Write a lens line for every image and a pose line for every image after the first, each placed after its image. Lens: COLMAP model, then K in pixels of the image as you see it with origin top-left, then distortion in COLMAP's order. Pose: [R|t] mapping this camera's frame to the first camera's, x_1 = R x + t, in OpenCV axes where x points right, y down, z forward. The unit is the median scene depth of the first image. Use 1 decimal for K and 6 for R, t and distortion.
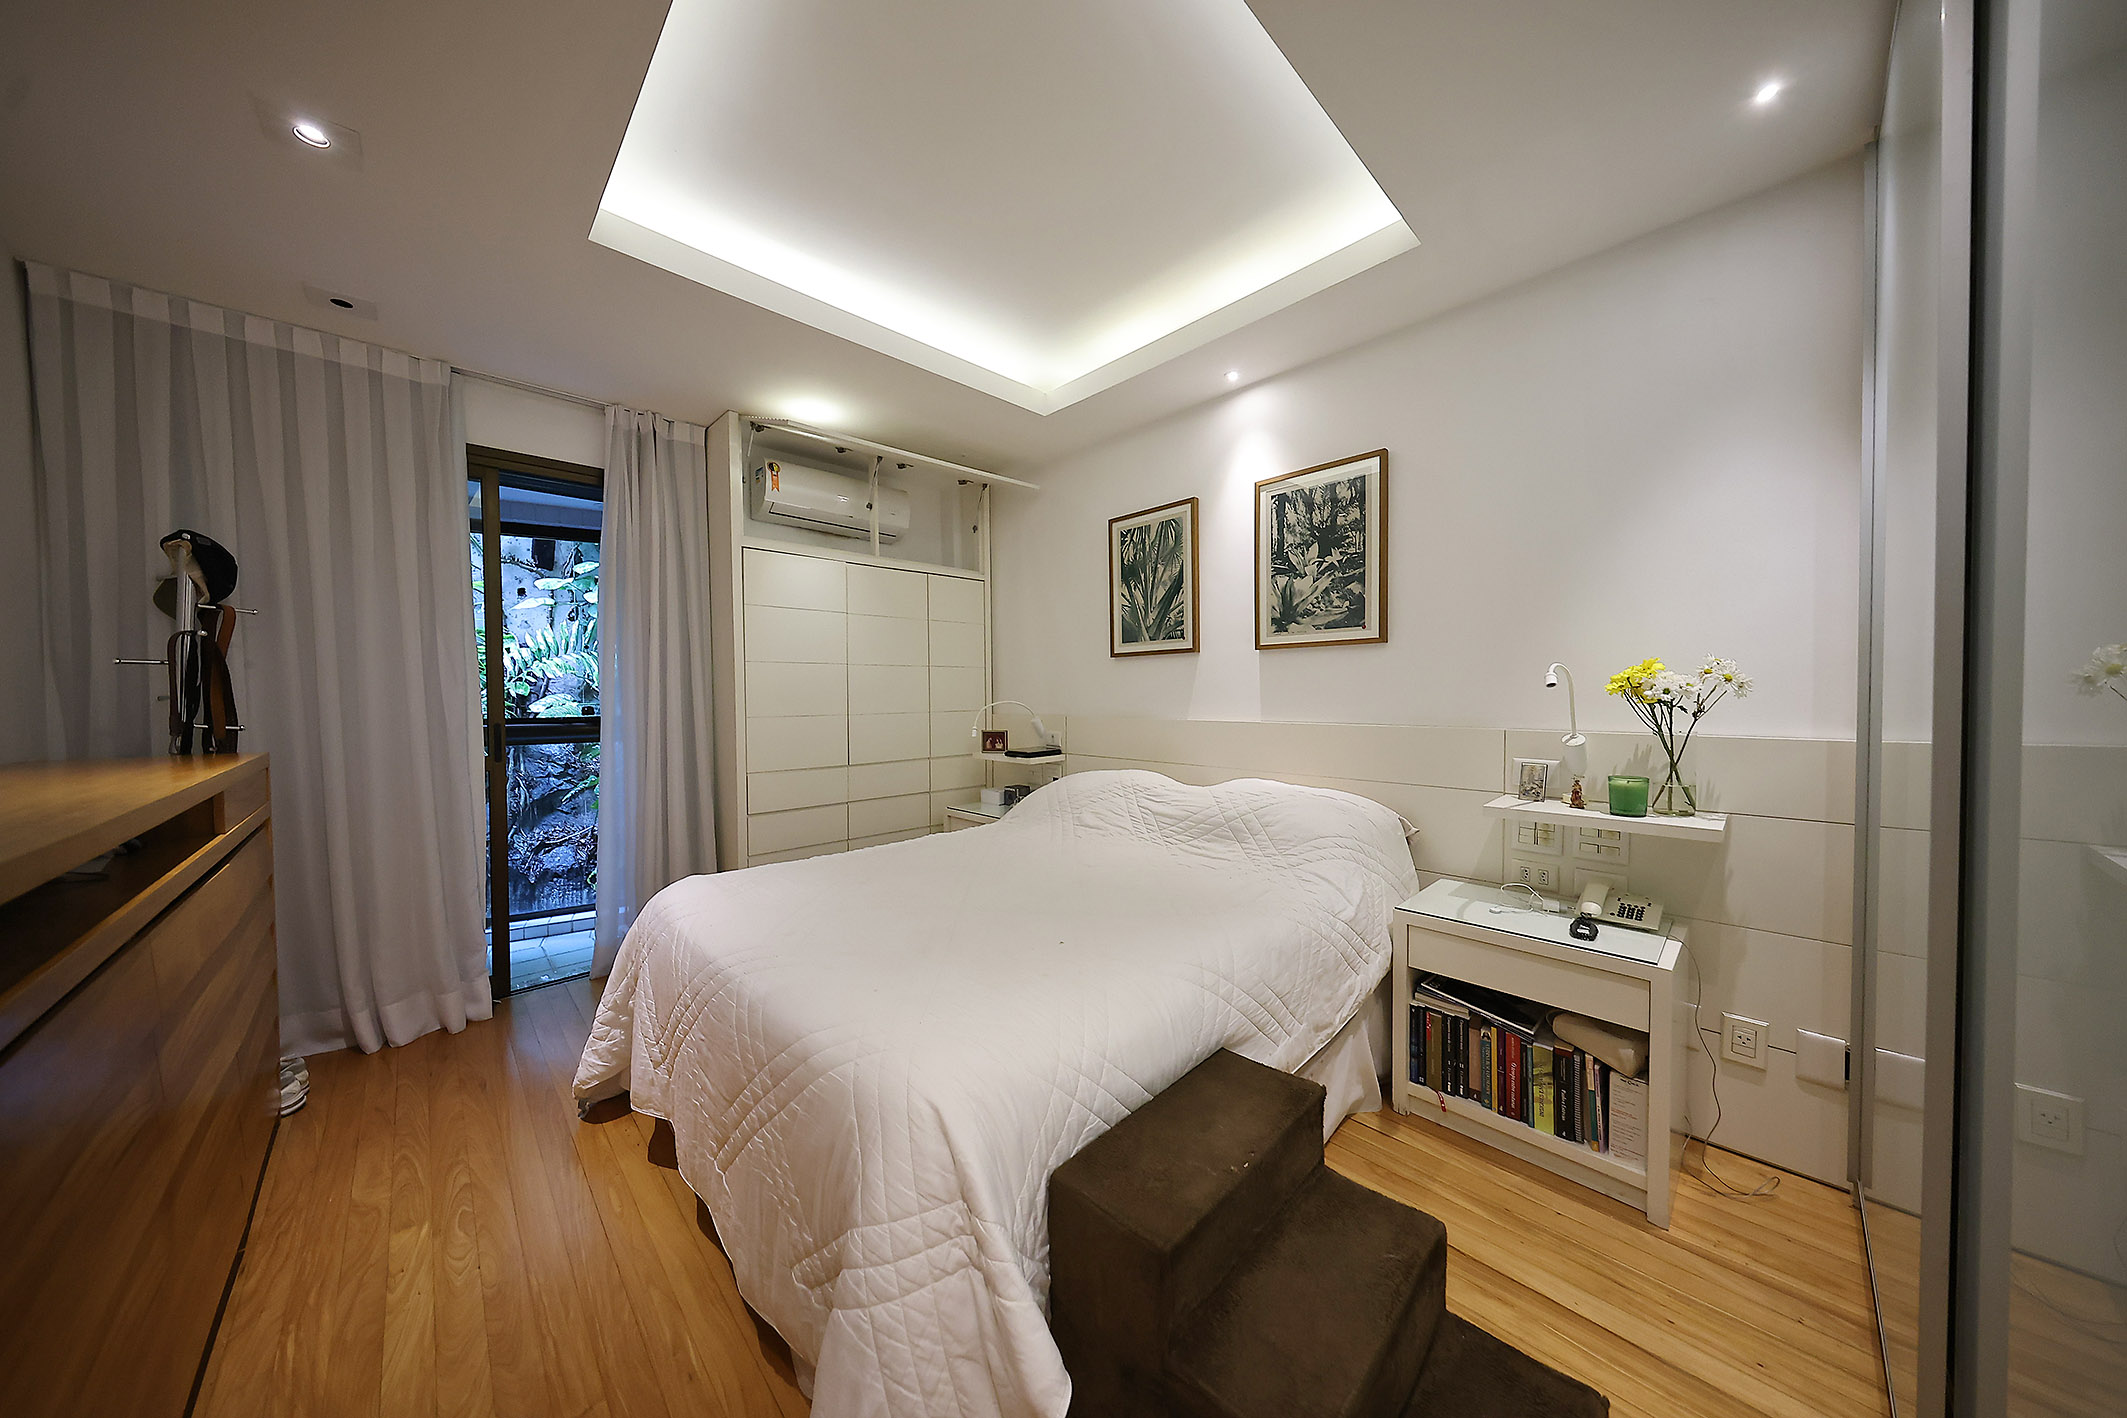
lens RADIAL K [[665.1, 0, 1063.1], [0, 665.1, 712.2], [0, 0, 1]] dist [0.000008, 0.000000]
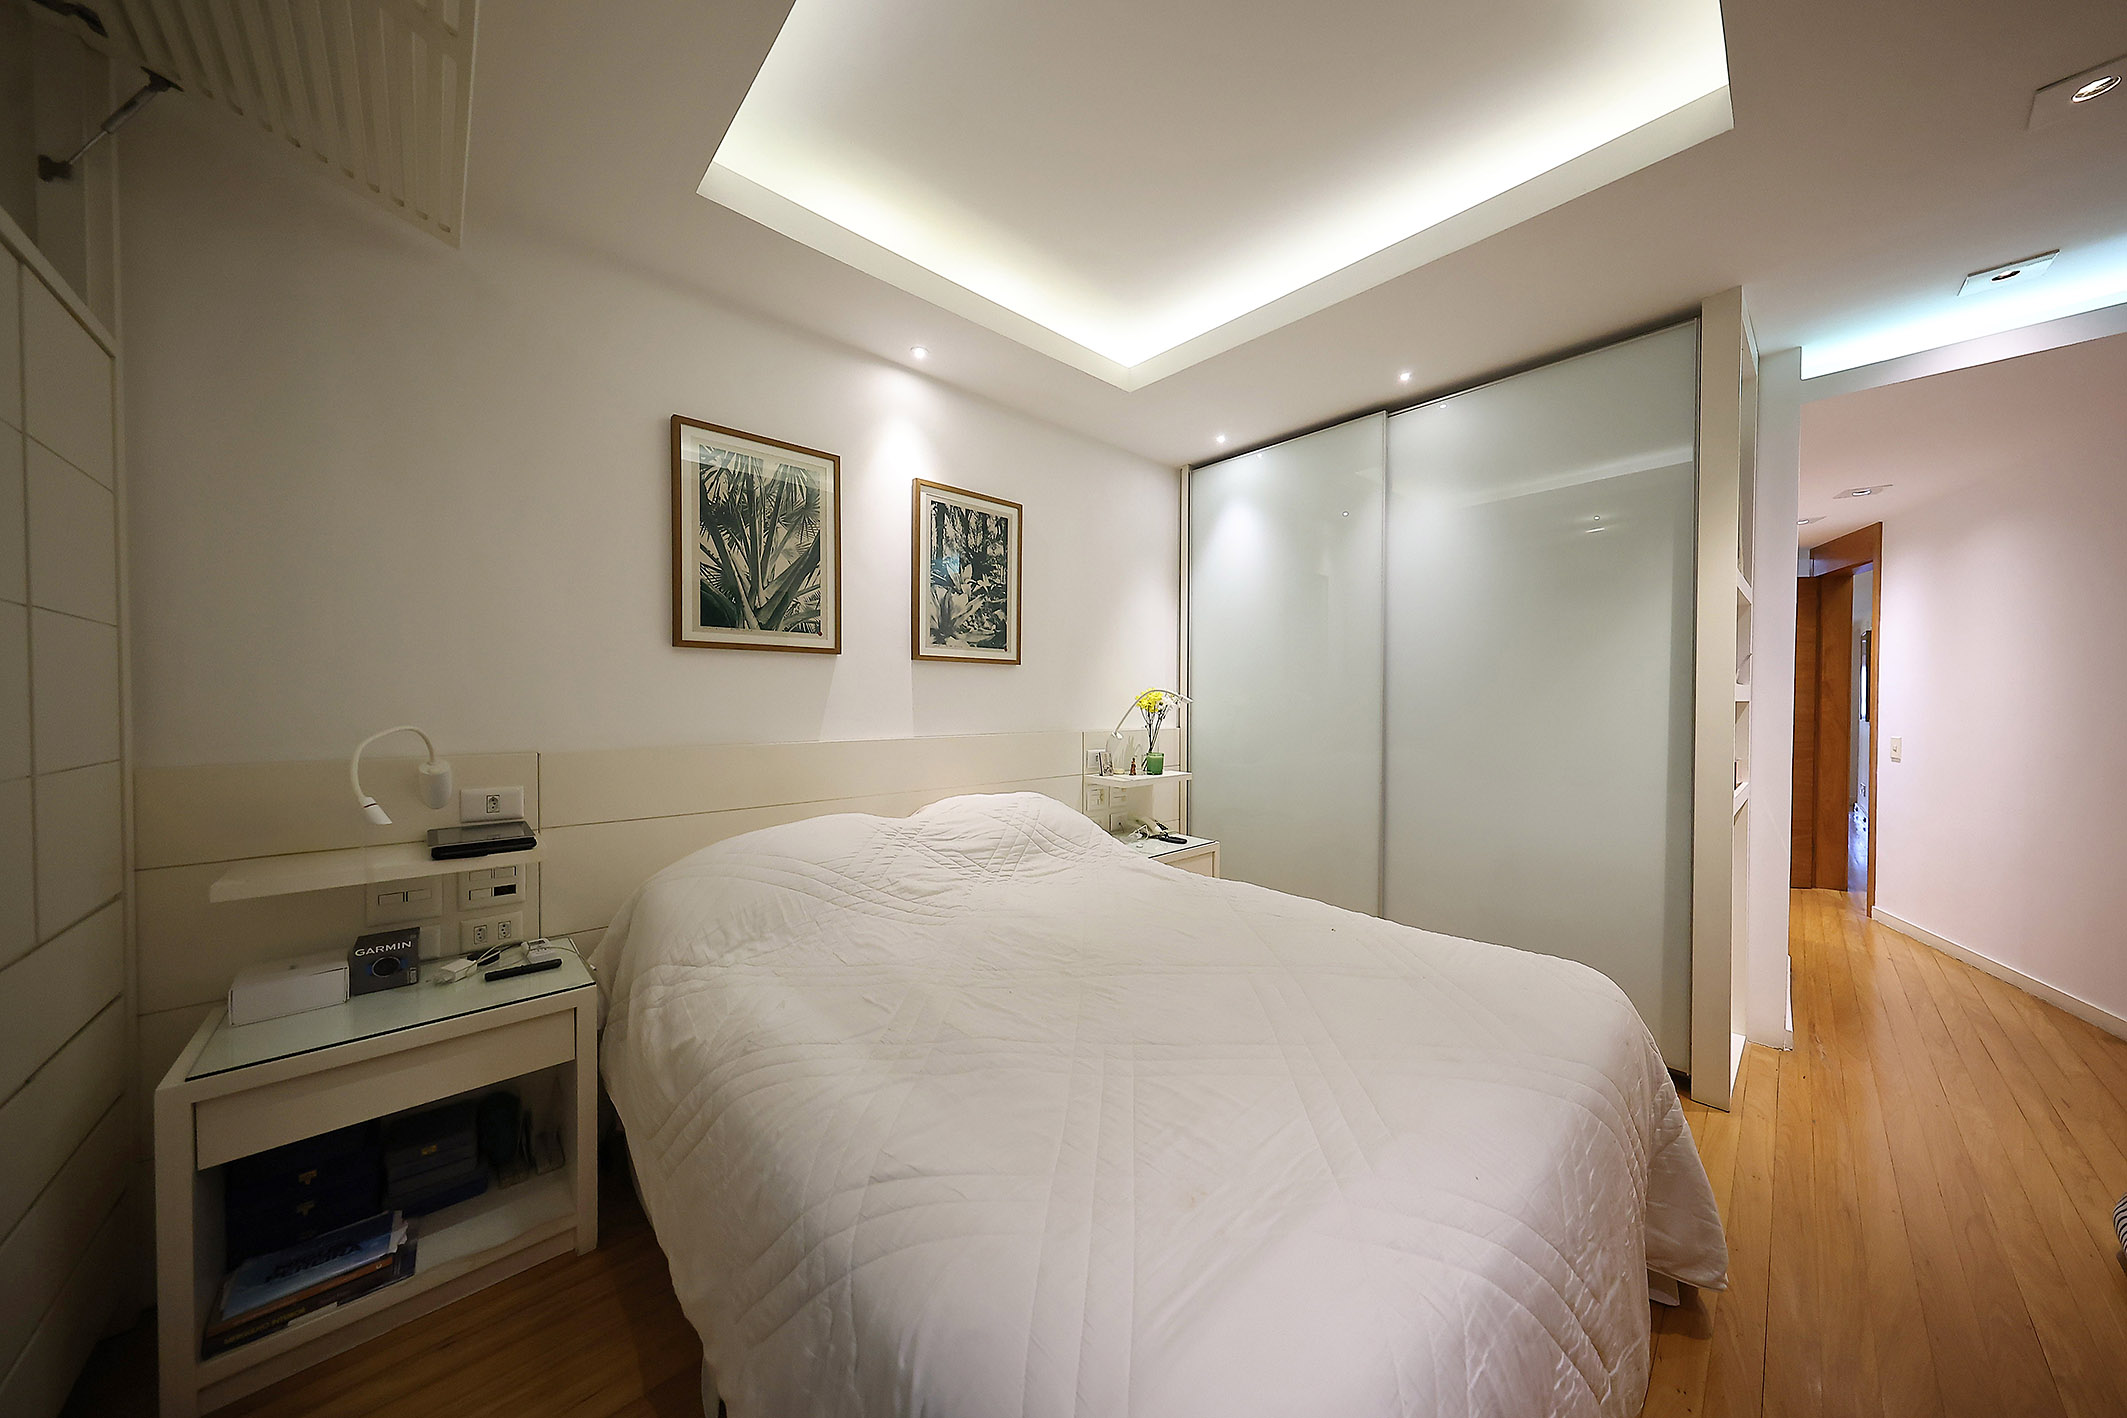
lens RADIAL K [[665.1, 0, 1071.8], [0, 665.1, 704.9], [0, 0, 1]] dist [0.000008, 0.000000]
pose [[0.015432, -0.003908, 0.999873, -0.644575], [0.019563, 0.999802, 0.003605, -0.031249], [-0.999690, 0.019505, 0.015505, 0.795740]]
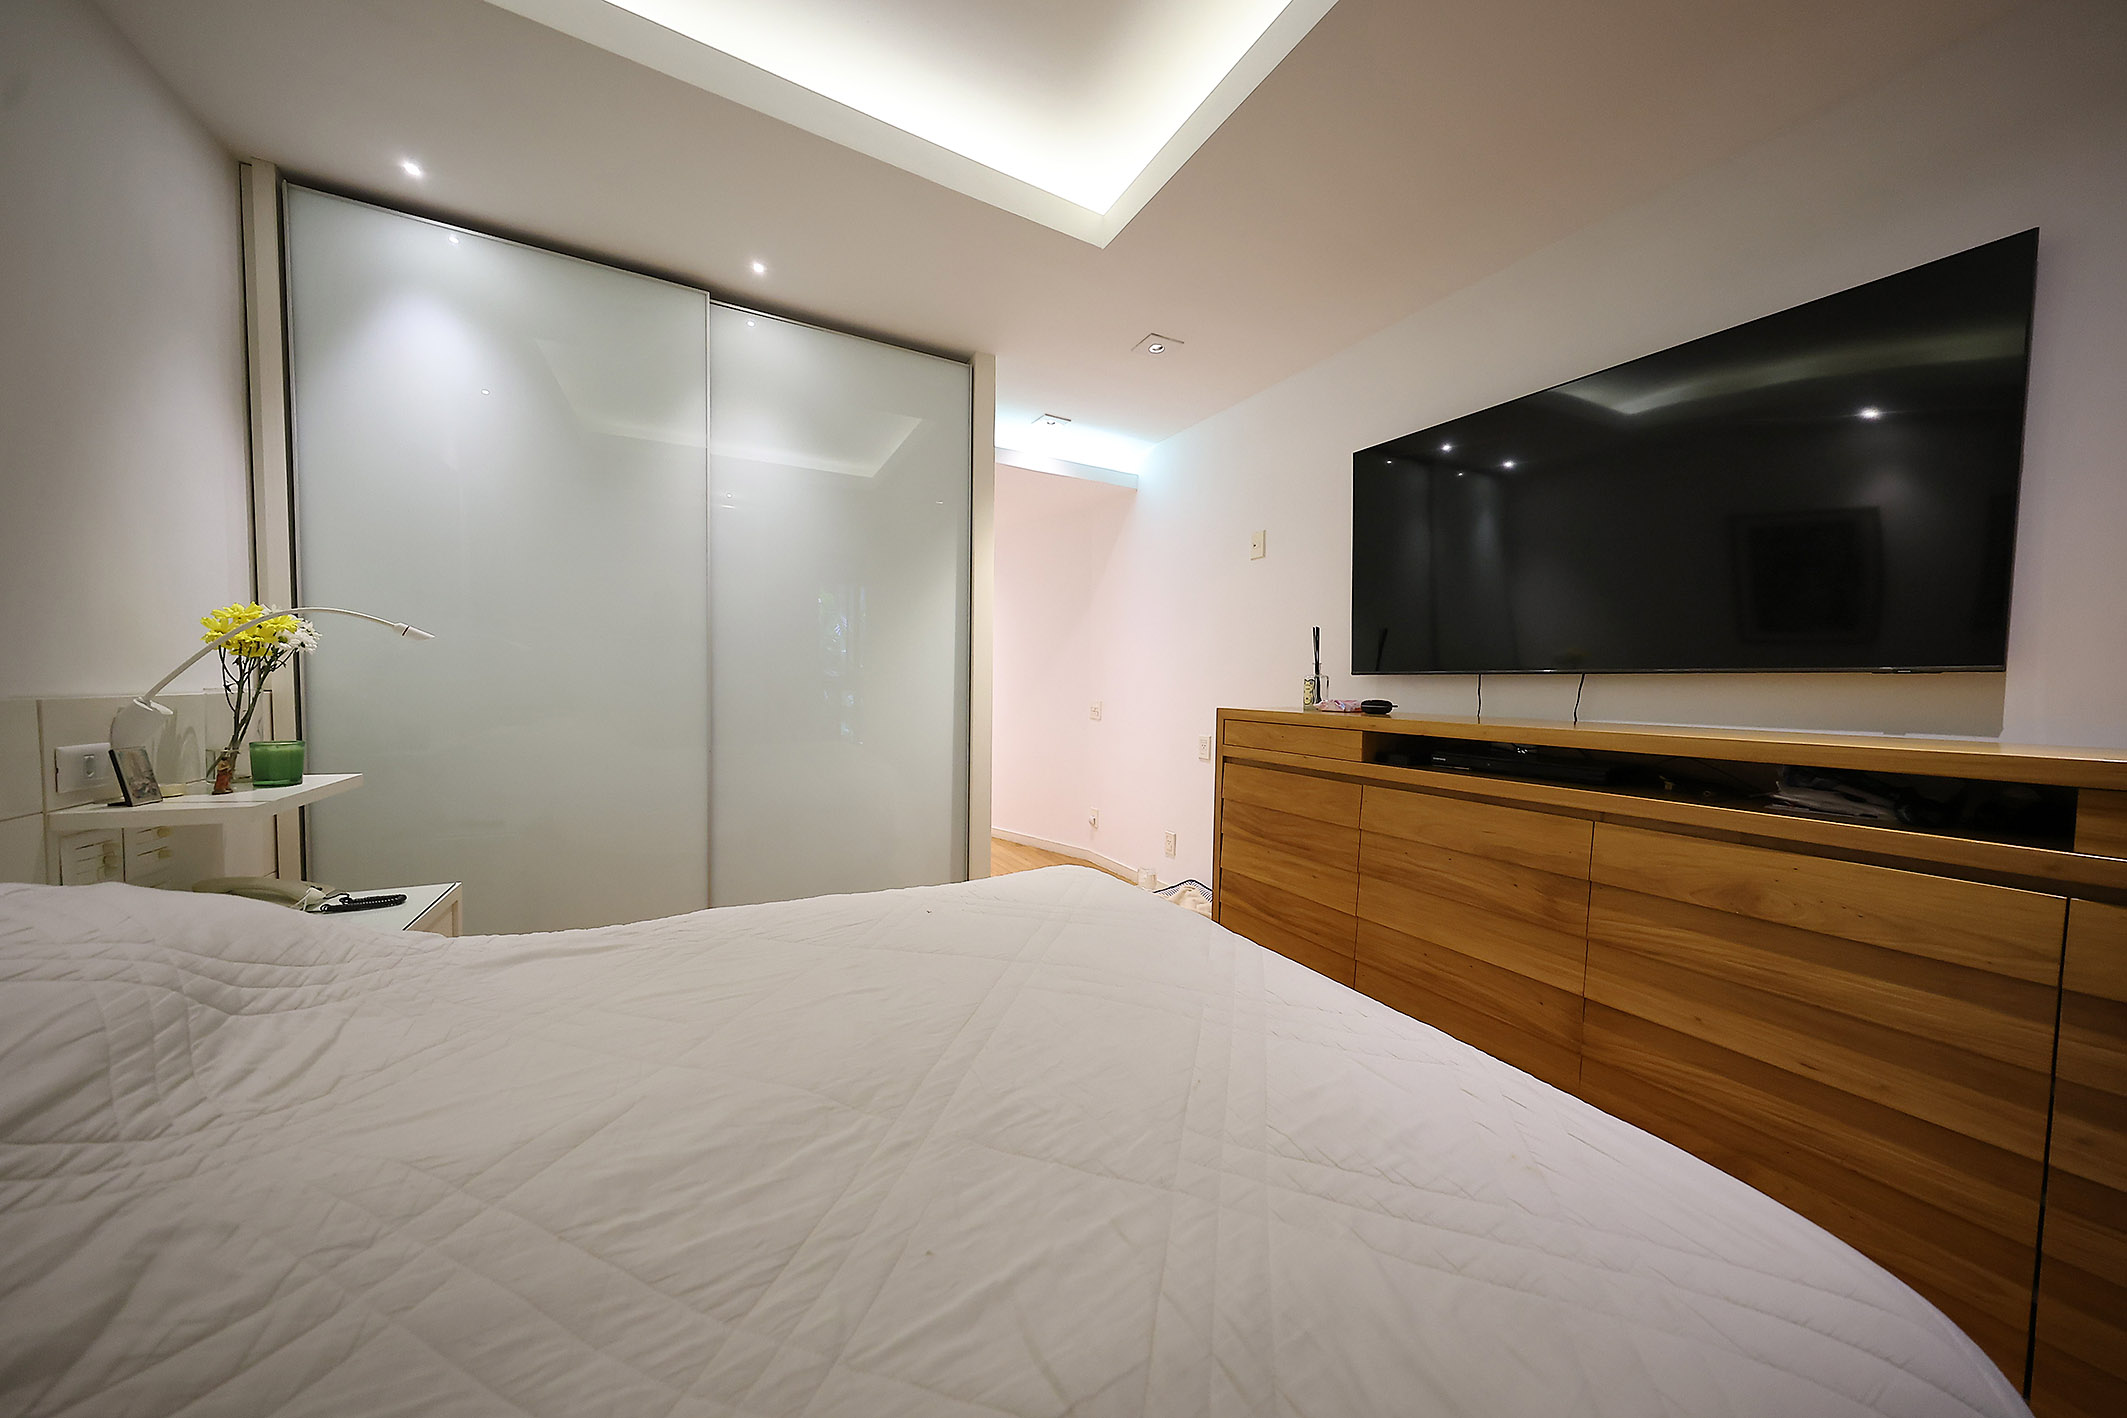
lens RADIAL K [[665.1, 0, 1073.6], [0, 665.1, 713.3], [0, 0, 1]] dist [0.000008, 0.000000]
pose [[-0.967131, -0.013941, 0.253897, -0.266440], [0.002332, 0.997968, 0.063681, 0.002726], [-0.254269, 0.062180, -0.965133, 1.045077]]
